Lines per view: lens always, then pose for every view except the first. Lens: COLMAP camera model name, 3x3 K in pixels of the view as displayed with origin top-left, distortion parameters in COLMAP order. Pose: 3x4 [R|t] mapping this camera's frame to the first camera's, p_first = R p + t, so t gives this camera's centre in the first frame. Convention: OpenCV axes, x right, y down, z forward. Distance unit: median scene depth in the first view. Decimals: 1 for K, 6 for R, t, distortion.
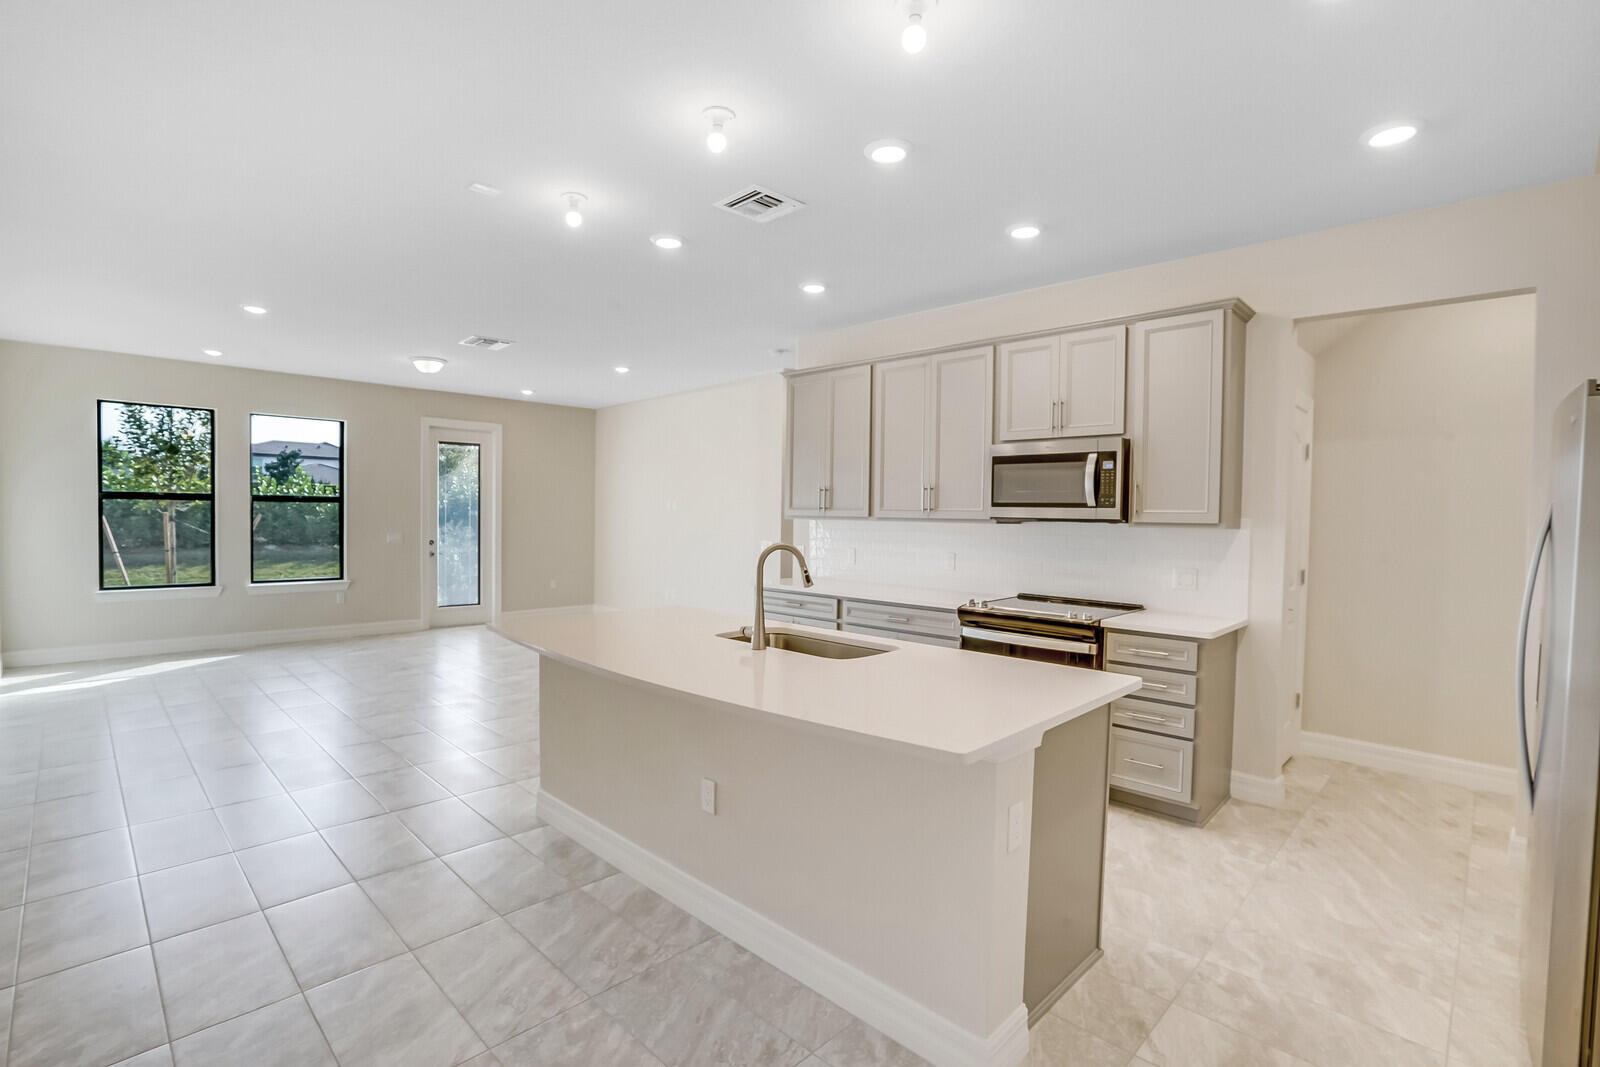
lens RADIAL K [[746.2, 0, 791.2], [0, 746.2, 538.6], [0, 0, 1]] dist [-0.053690, 0.020591]
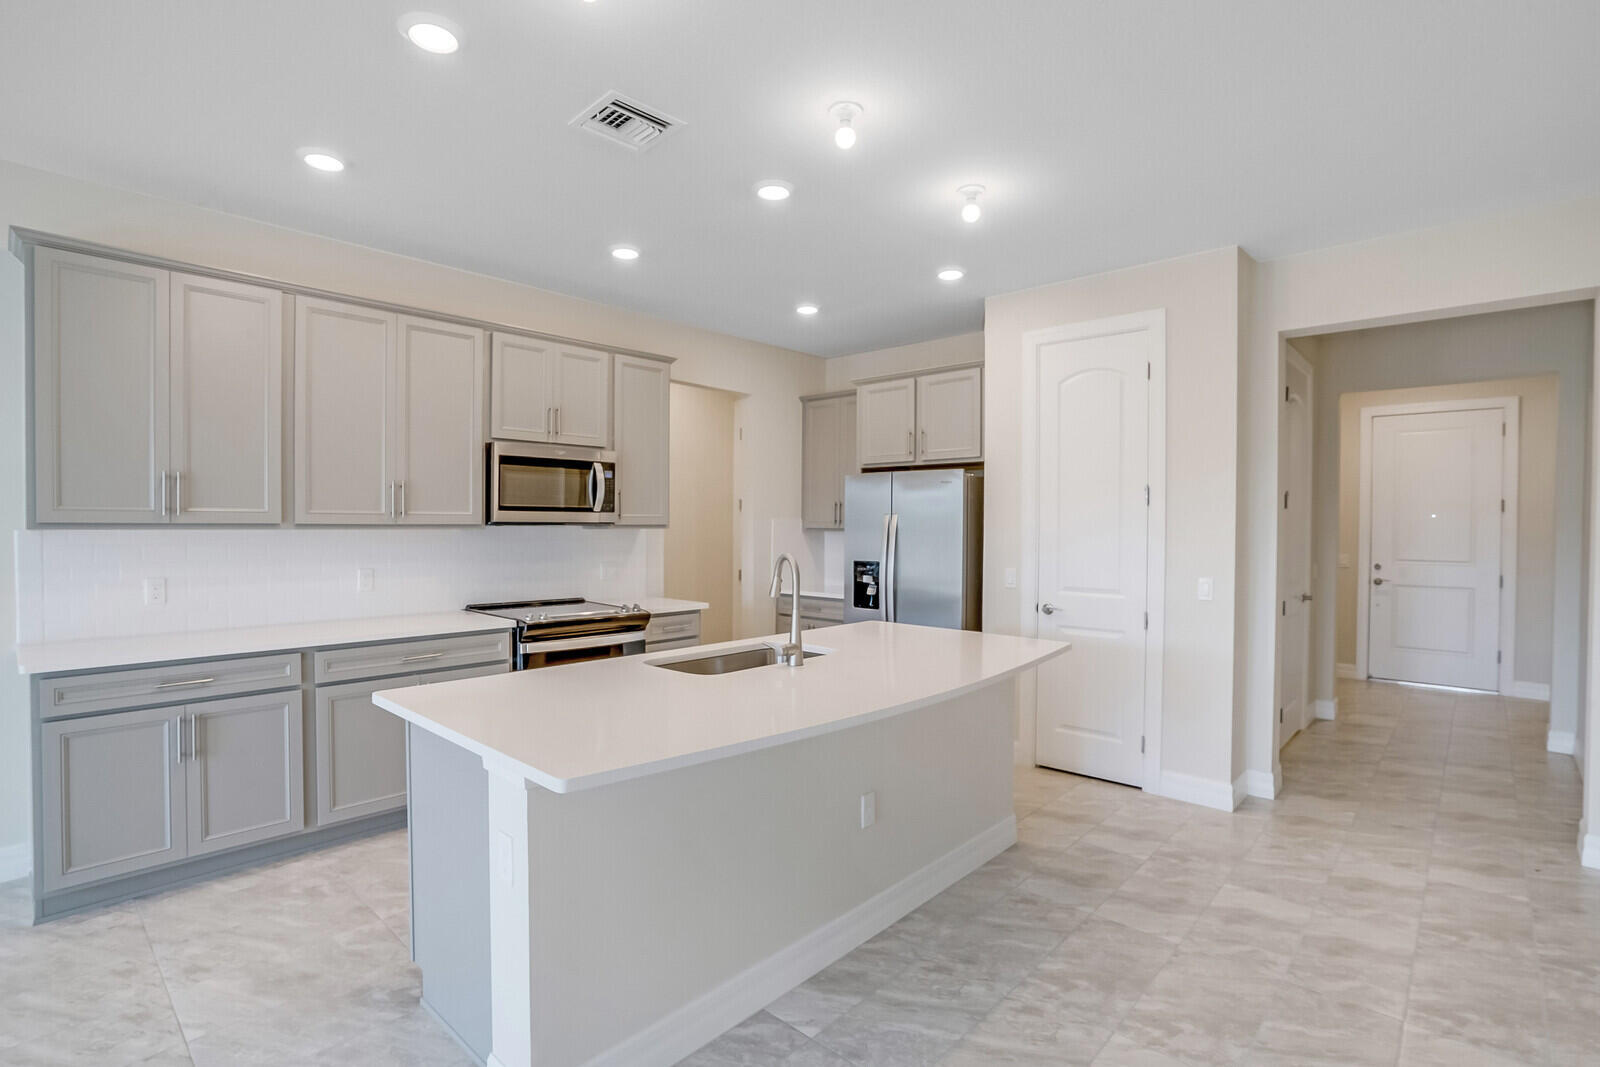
lens RADIAL K [[764.2, 0, 796.2], [0, 764.2, 536.4], [0, 0, 1]] dist [-0.040138, 0.015955]
pose [[-0.035096, -0.033498, 0.998822, -0.649041], [0.024887, 0.999099, 0.034382, -0.033249], [-0.999074, 0.026065, -0.034231, 0.652563]]
